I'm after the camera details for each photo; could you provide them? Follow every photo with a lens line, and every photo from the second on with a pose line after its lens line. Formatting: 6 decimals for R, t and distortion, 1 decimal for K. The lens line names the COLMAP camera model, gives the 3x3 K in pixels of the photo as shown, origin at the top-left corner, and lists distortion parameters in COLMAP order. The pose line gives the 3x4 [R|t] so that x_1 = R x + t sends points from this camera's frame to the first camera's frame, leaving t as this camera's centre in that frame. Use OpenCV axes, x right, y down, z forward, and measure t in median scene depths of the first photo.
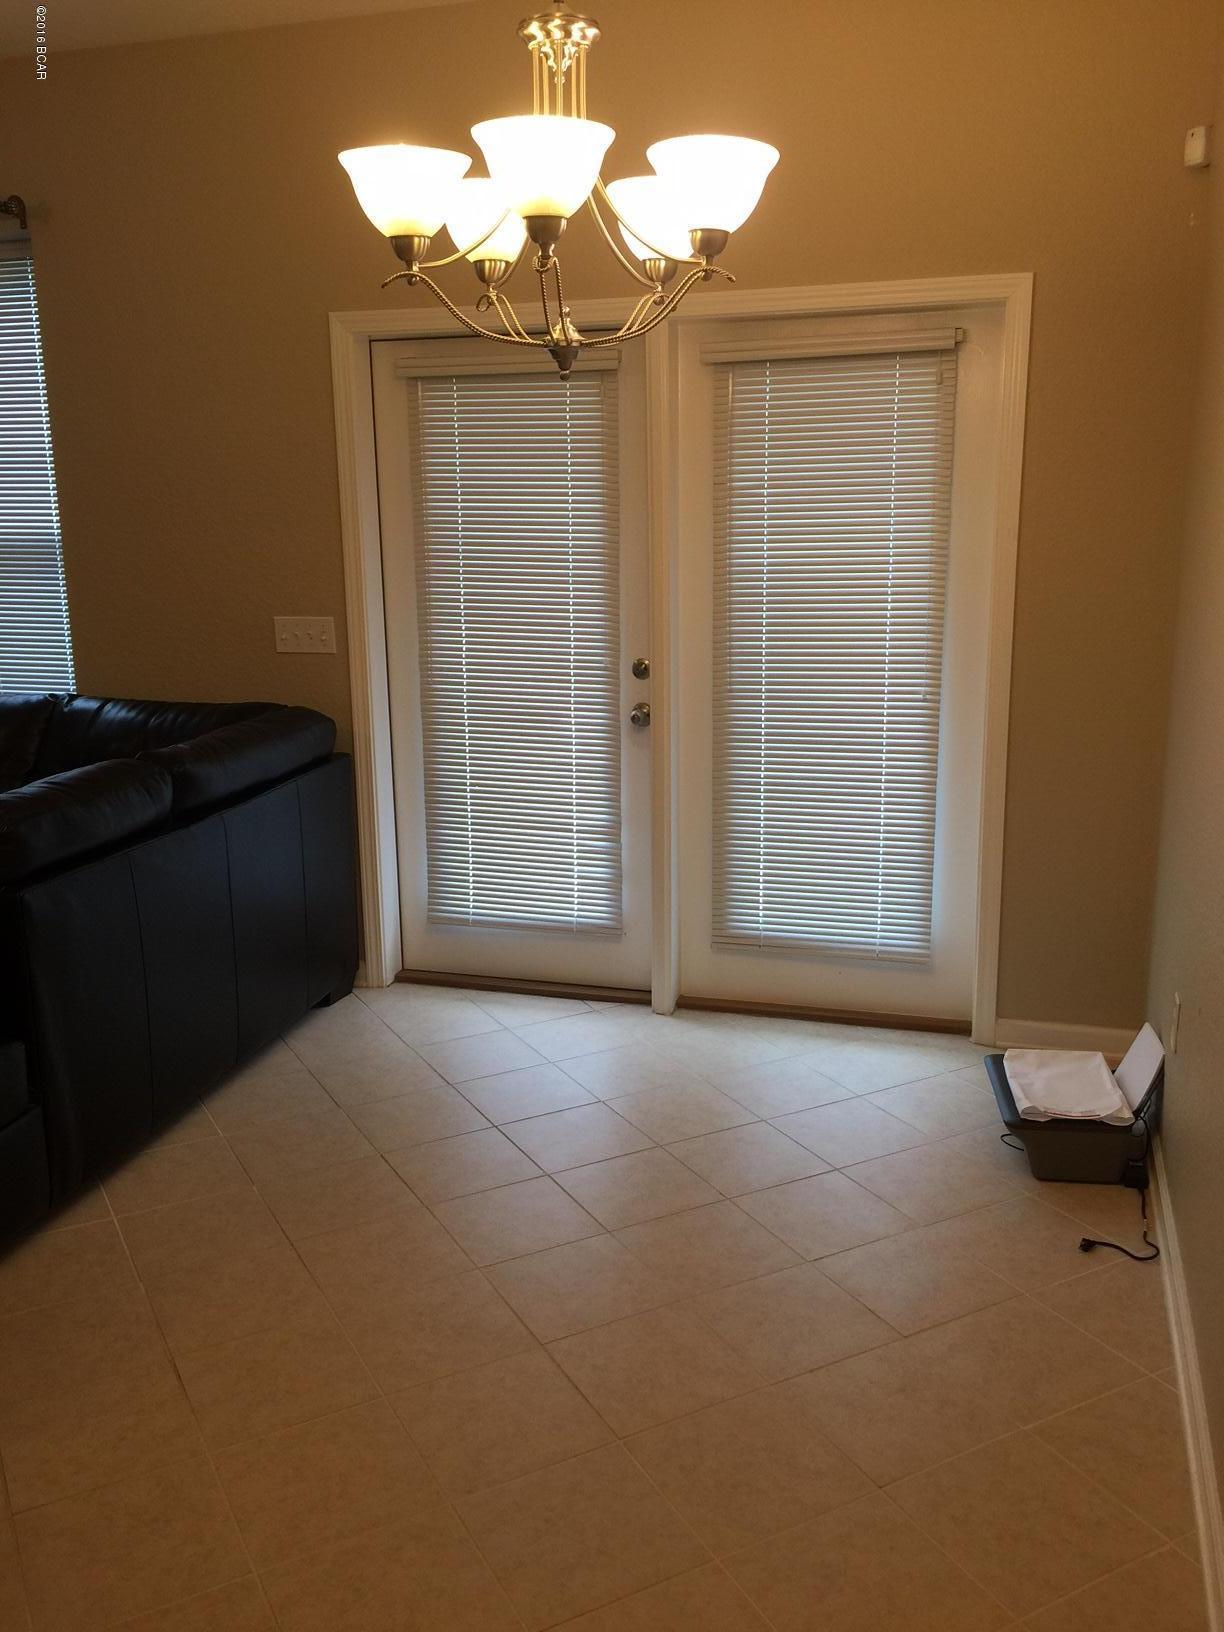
lens RADIAL K [[1415.8, 0, 612.5], [0, 1415.8, 815.5], [0, 0, 1]] dist [0.042977, -0.065736]
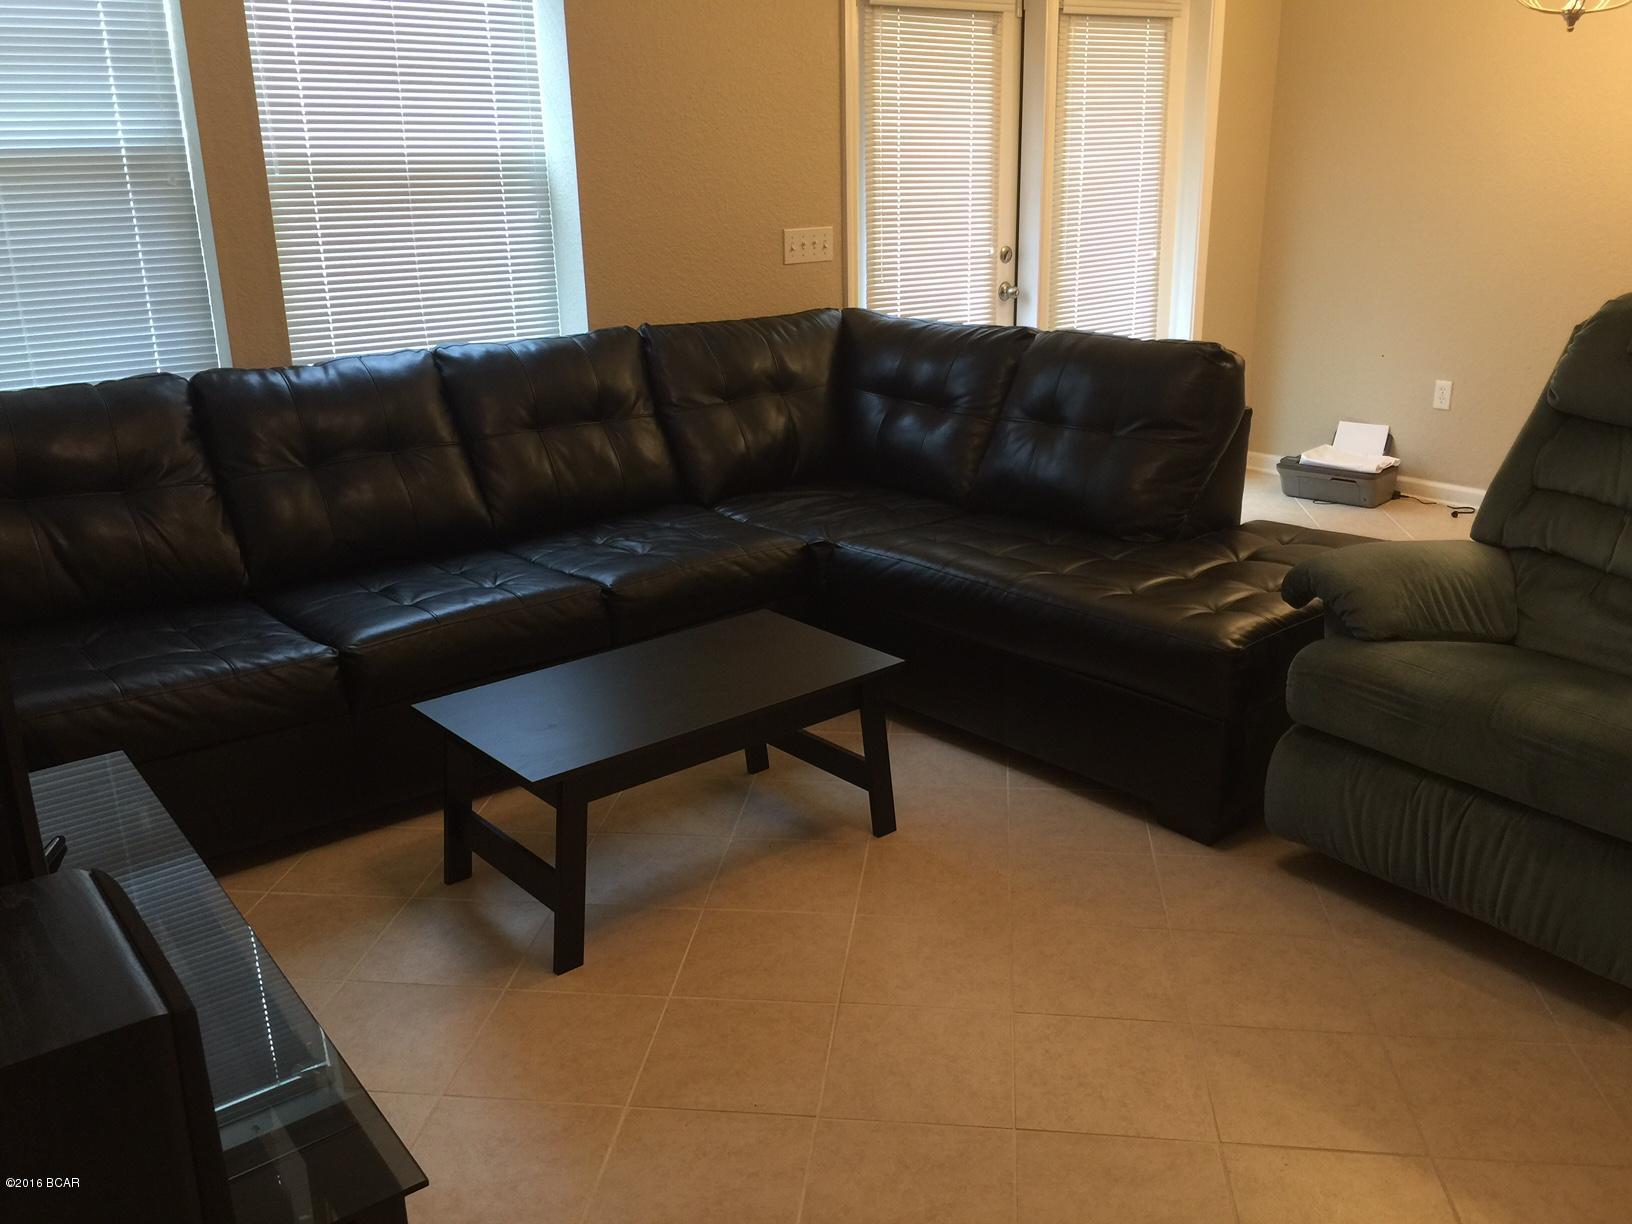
lens RADIAL K [[1415.8, 0, 820.2], [0, 1415.8, 615.3], [0, 0, 1]] dist [0.042977, -0.065736]
pose [[0.572803, -0.253692, 0.779446, -1.195654], [0.188080, 0.966208, 0.176262, -0.046752], [-0.797824, 0.045635, 0.601161, 0.380582]]
